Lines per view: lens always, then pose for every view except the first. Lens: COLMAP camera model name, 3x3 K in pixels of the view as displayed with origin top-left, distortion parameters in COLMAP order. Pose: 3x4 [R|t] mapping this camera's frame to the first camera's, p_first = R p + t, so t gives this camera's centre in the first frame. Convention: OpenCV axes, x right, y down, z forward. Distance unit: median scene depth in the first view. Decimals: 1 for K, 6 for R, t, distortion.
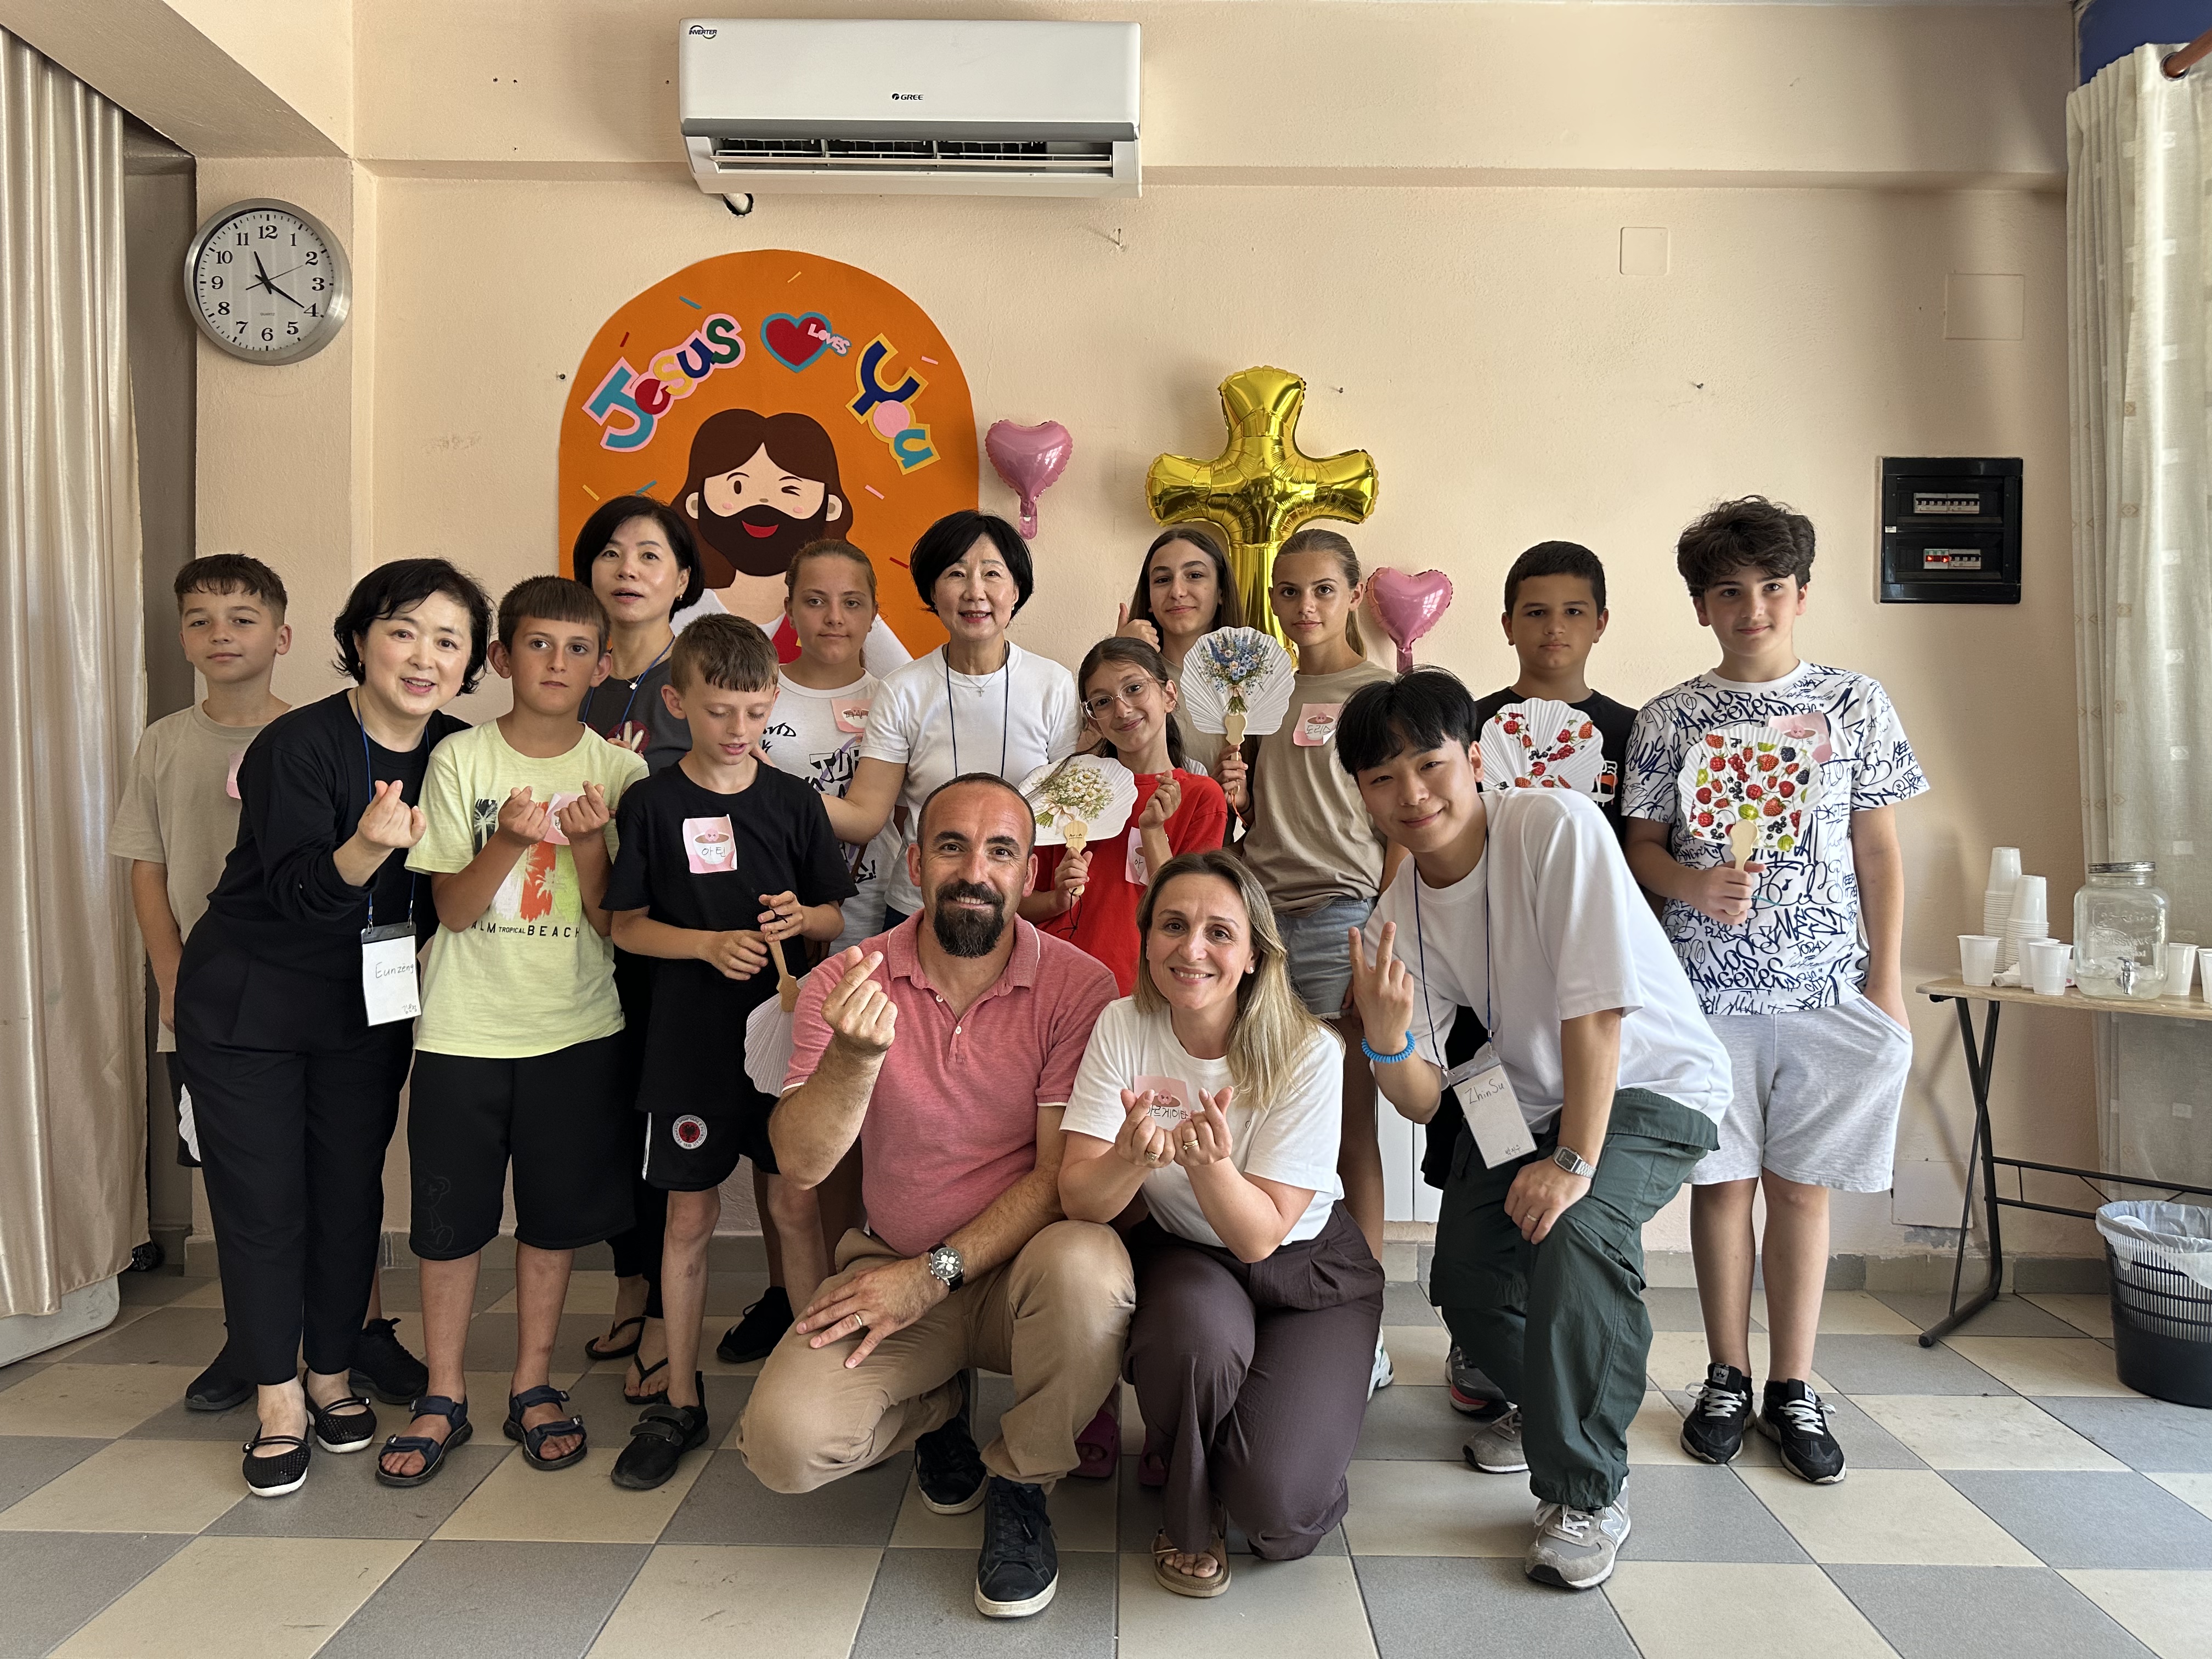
lens RADIAL K [[1549.7, 0, 1104.4], [0, 1549.7, 842.9], [0, 0, 1]] dist [-0.000202, -0.003242]
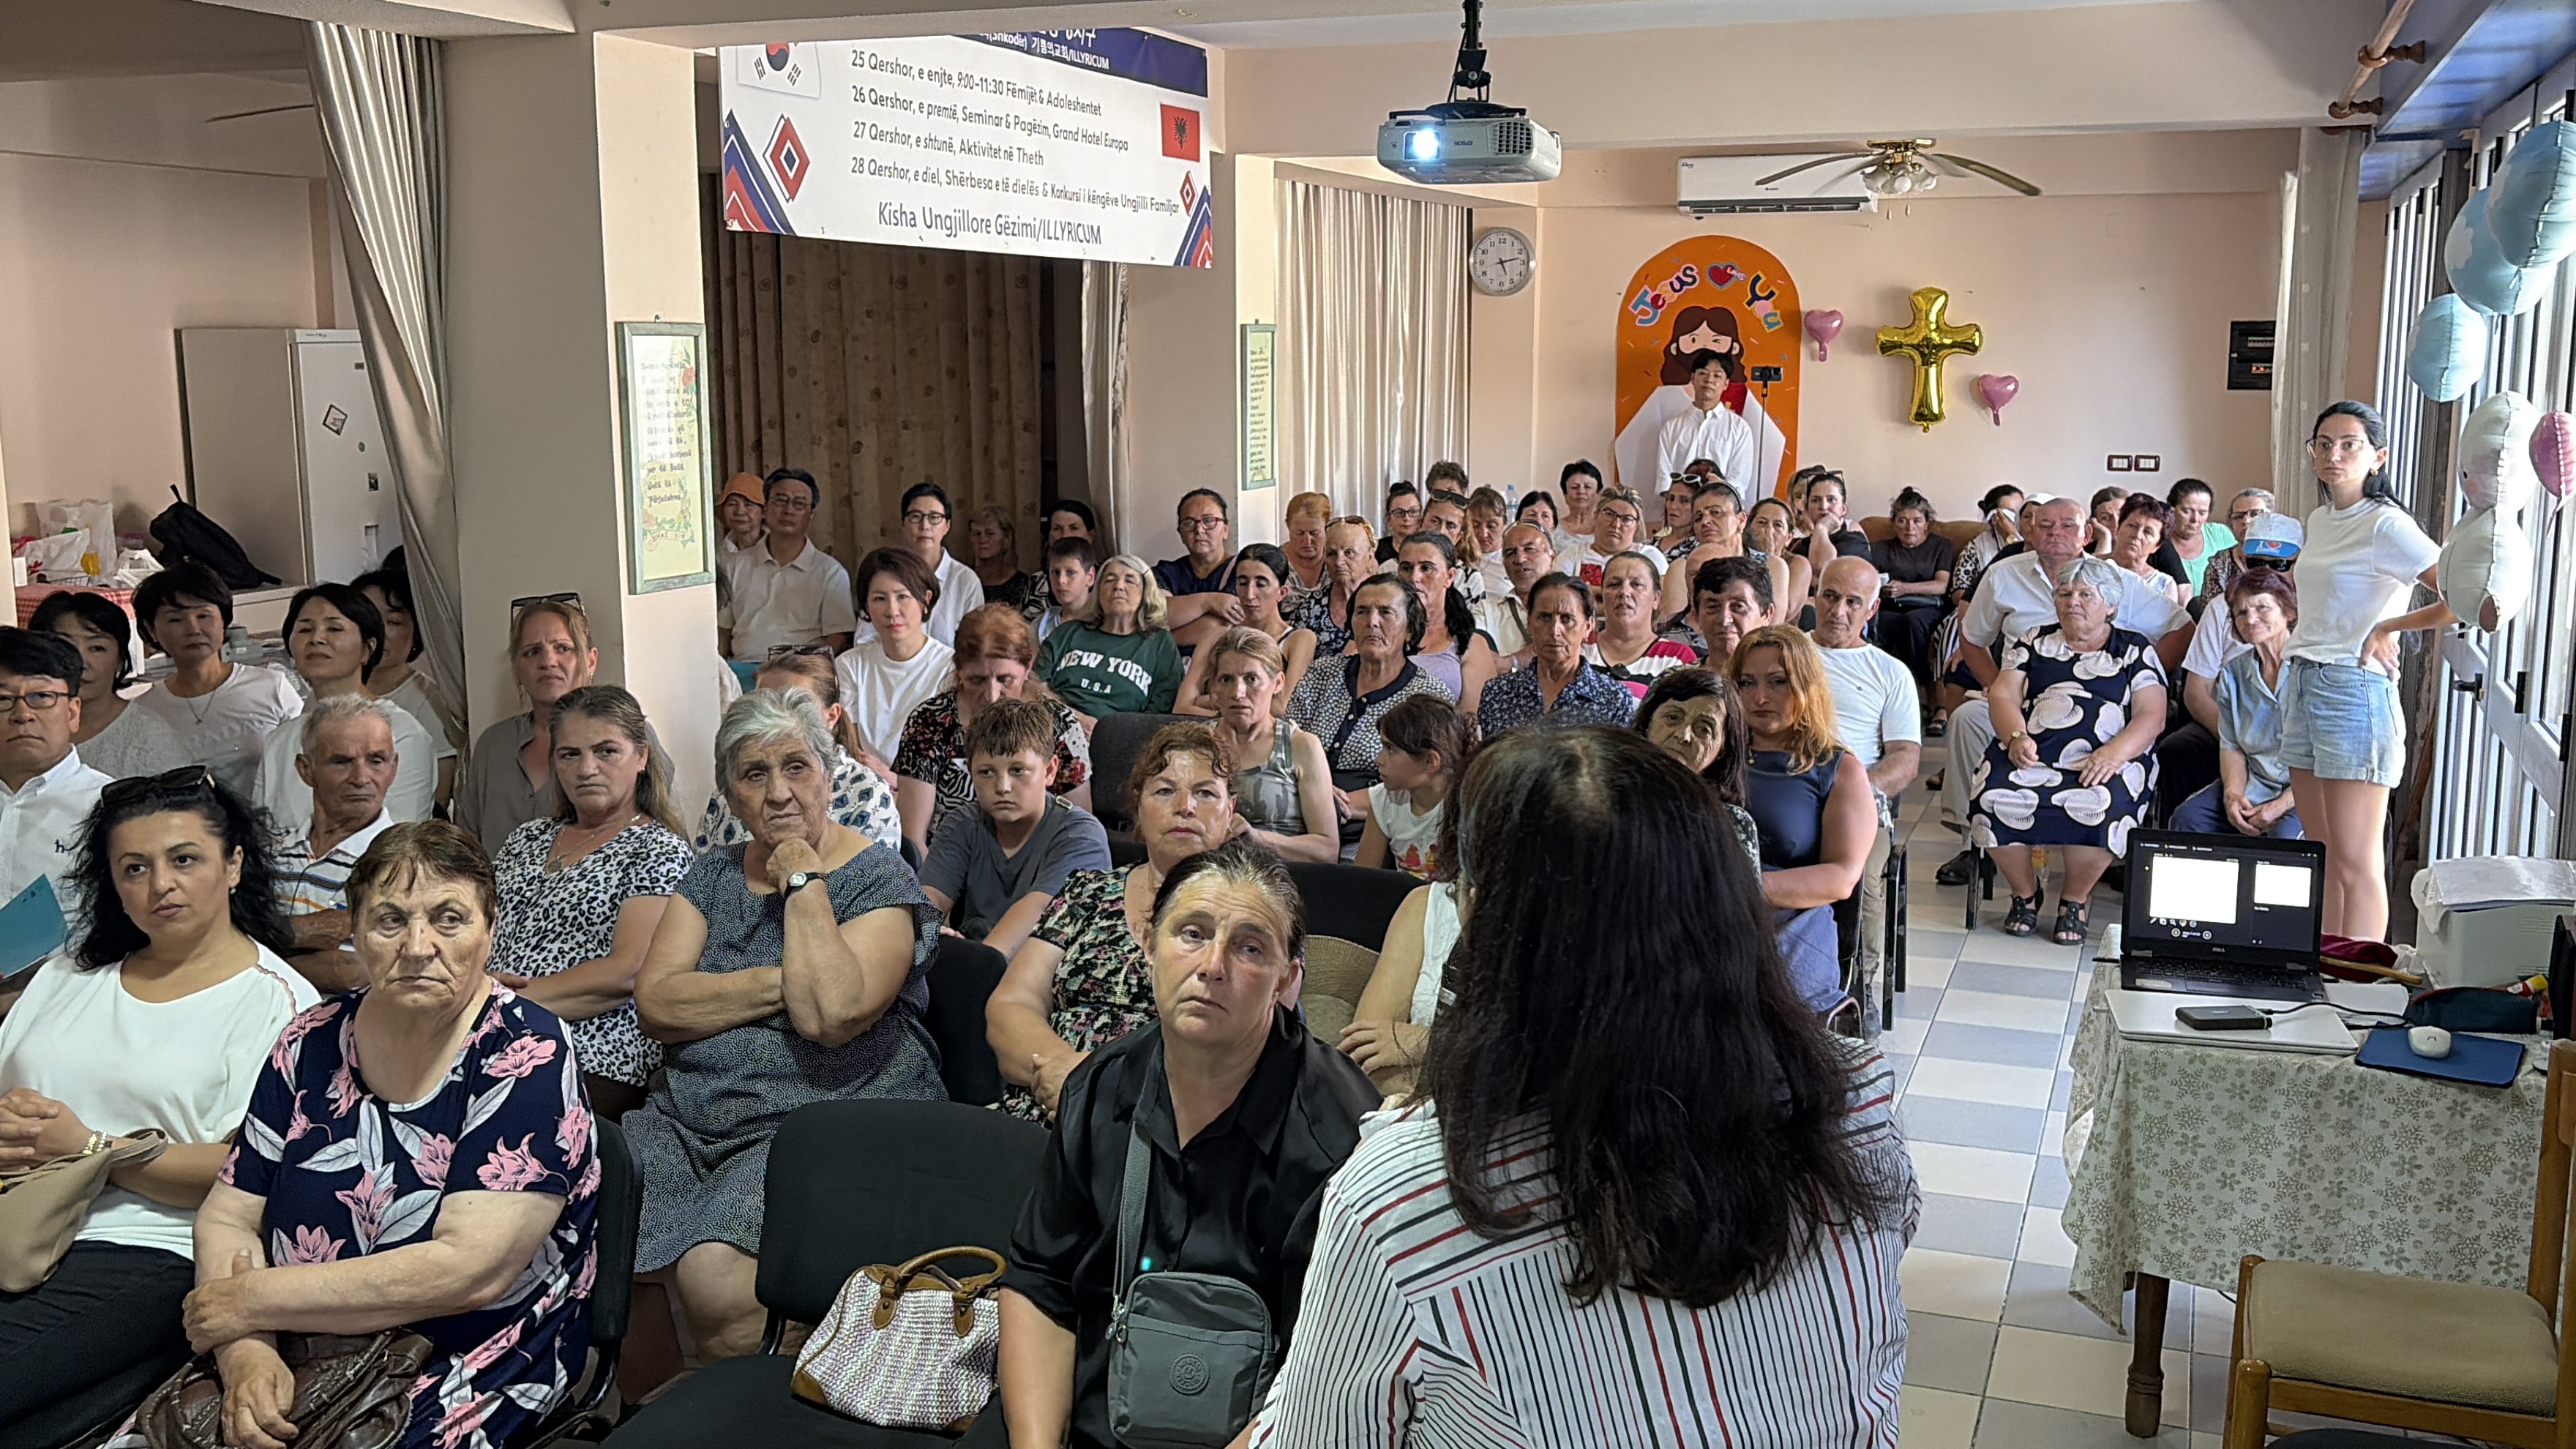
lens RADIAL K [[2332.5, 0, 1287.7], [0, 2332.5, 704.7], [0, 0, 1]] dist [0.162321, -0.002158]
pose [[0.936598, 0.045076, -0.347494, 0.469678], [-0.000120, 0.991733, 0.128319, -0.149863], [0.350406, -0.120141, 0.928861, -2.706874]]
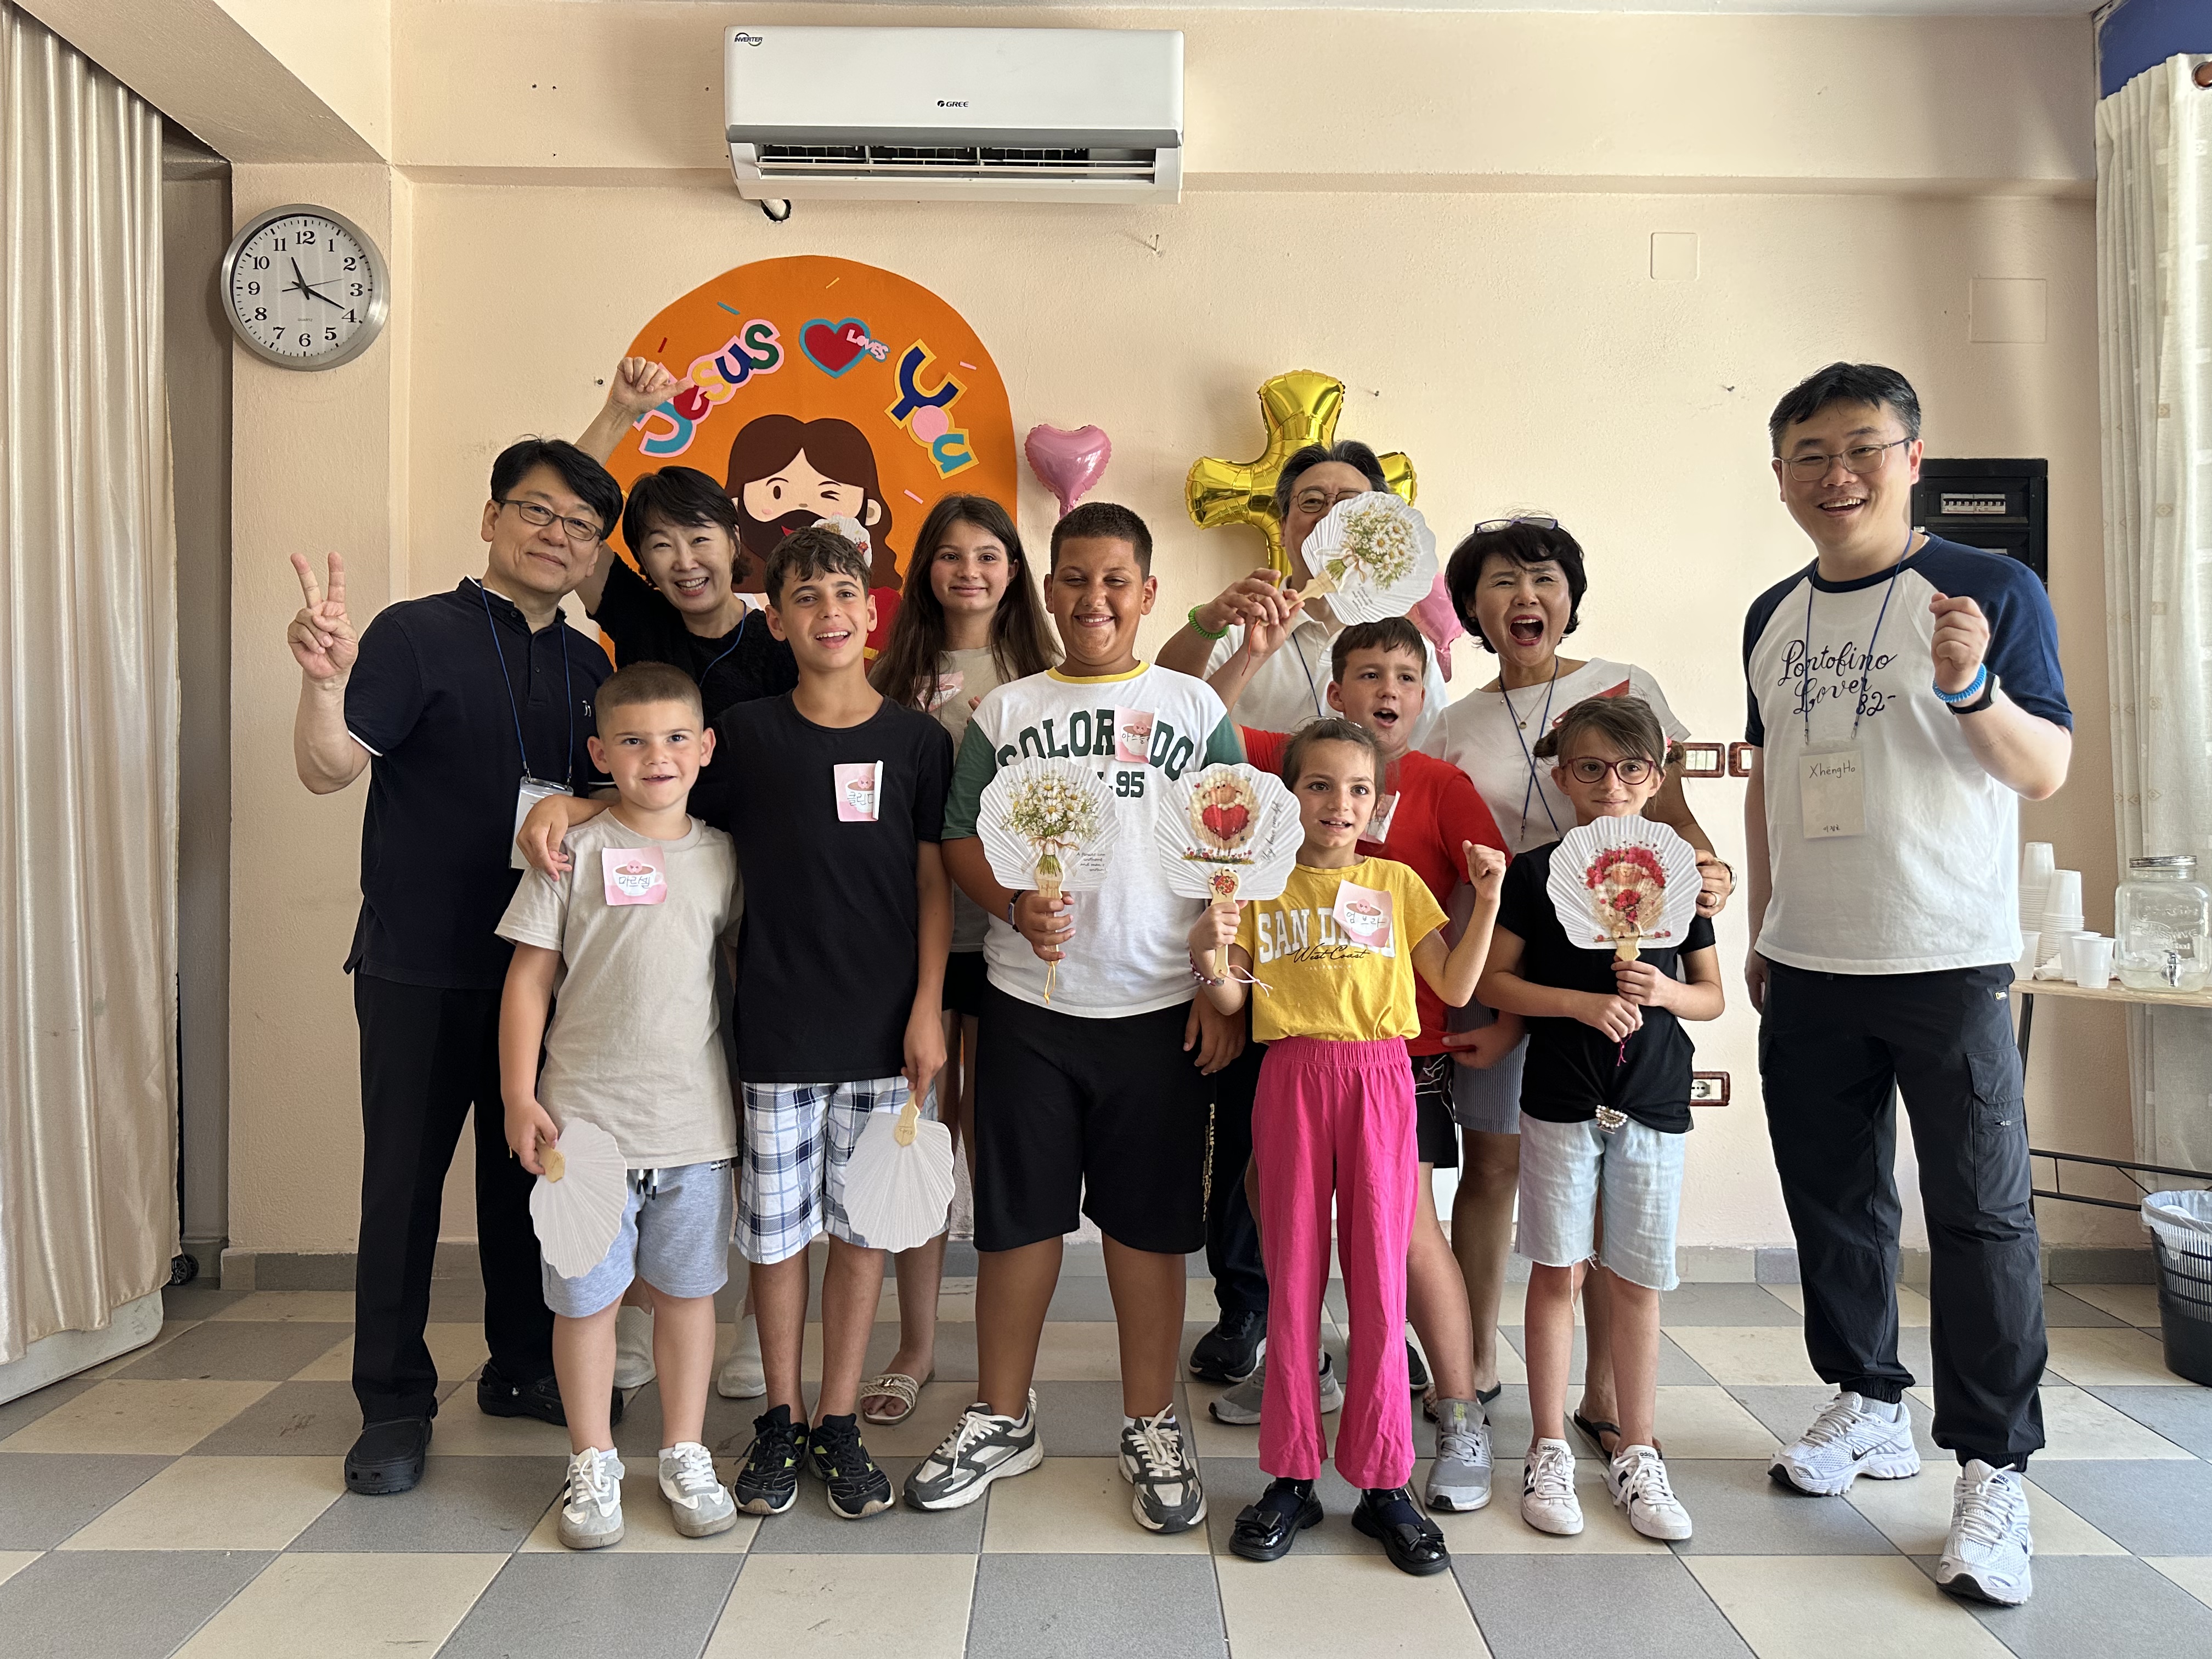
lens RADIAL K [[1543.7, 0, 1106.0], [0, 1543.7, 829.5], [0, 0, 1]] dist [0.008997, -0.013271]
pose [[0.999821, -0.007019, 0.017577, -0.045895], [0.007188, 0.999928, -0.009581, -0.000418], [-0.017508, 0.009706, 0.999800, -0.000018]]
